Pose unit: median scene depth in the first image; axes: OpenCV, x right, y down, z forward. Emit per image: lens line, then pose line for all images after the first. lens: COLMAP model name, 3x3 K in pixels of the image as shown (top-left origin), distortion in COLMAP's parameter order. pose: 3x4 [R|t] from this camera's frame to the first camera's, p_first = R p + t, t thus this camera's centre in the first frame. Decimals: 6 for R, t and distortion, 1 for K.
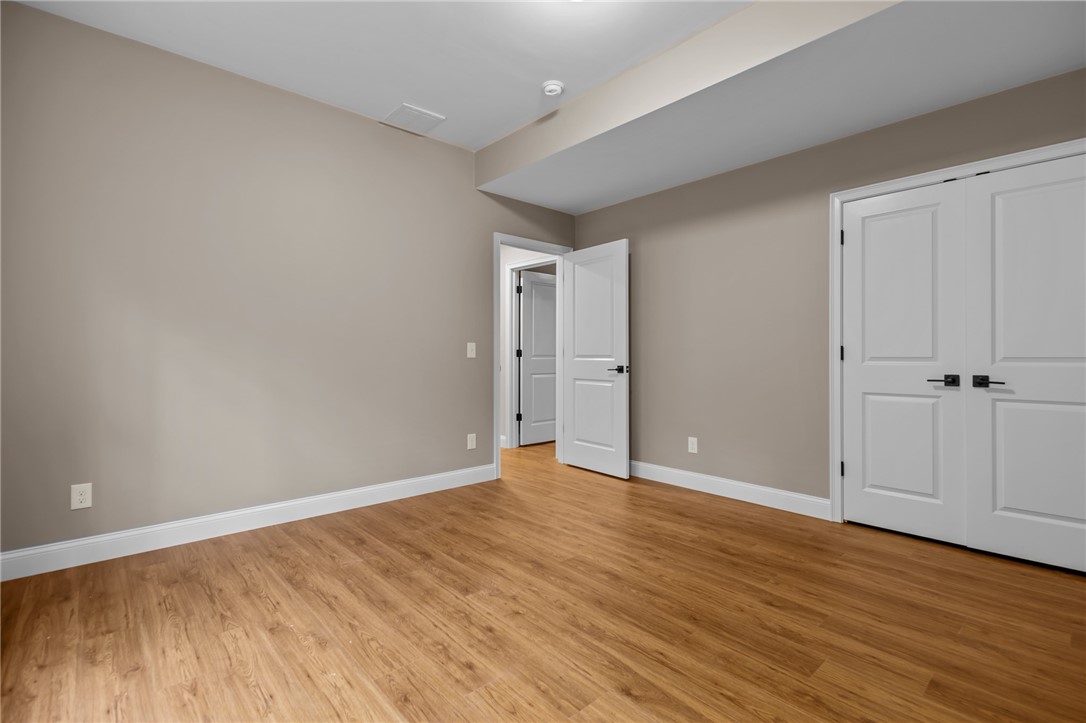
lens RADIAL K [[503.3, 0, 546.8], [0, 503.3, 361.4], [0, 0, 1]] dist [0.005040, -0.000028]
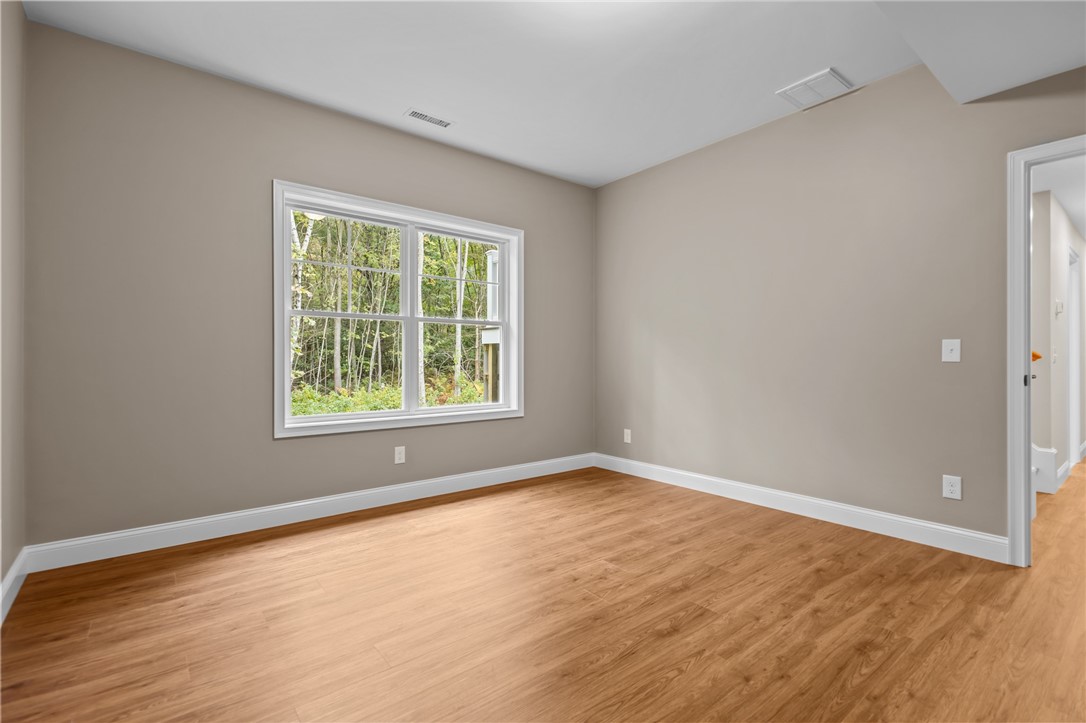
lens RADIAL K [[503.3, 0, 546.8], [0, 503.3, 361.4], [0, 0, 1]] dist [0.005040, -0.000028]
pose [[-0.070257, 0.002758, -0.997525, 0.807530], [-0.010396, 0.999940, 0.003497, -0.005911], [0.997475, 0.010616, -0.070224, 0.737369]]
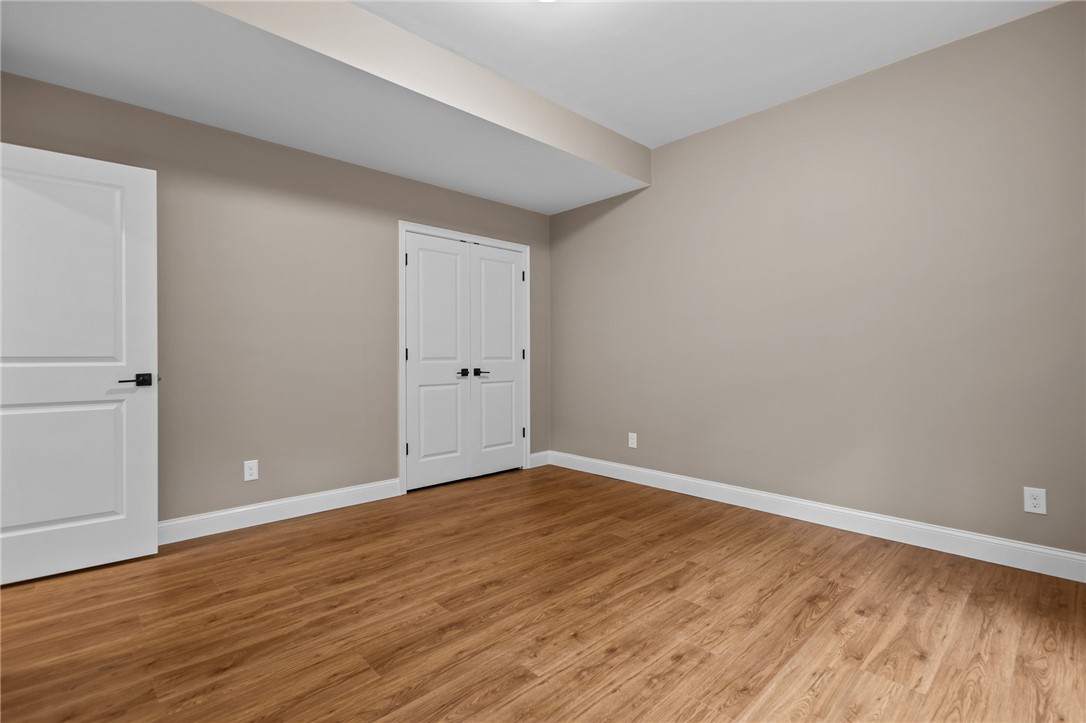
lens RADIAL K [[490.4, 0, 550.2], [0, 490.4, 364.8], [0, 0, 1]] dist [0.008168, 0.000642]
pose [[-0.020885, -0.019695, 0.999588, -0.693477], [0.014296, 0.999698, 0.019996, -0.011722], [-0.999680, 0.014708, -0.020597, 0.771511]]
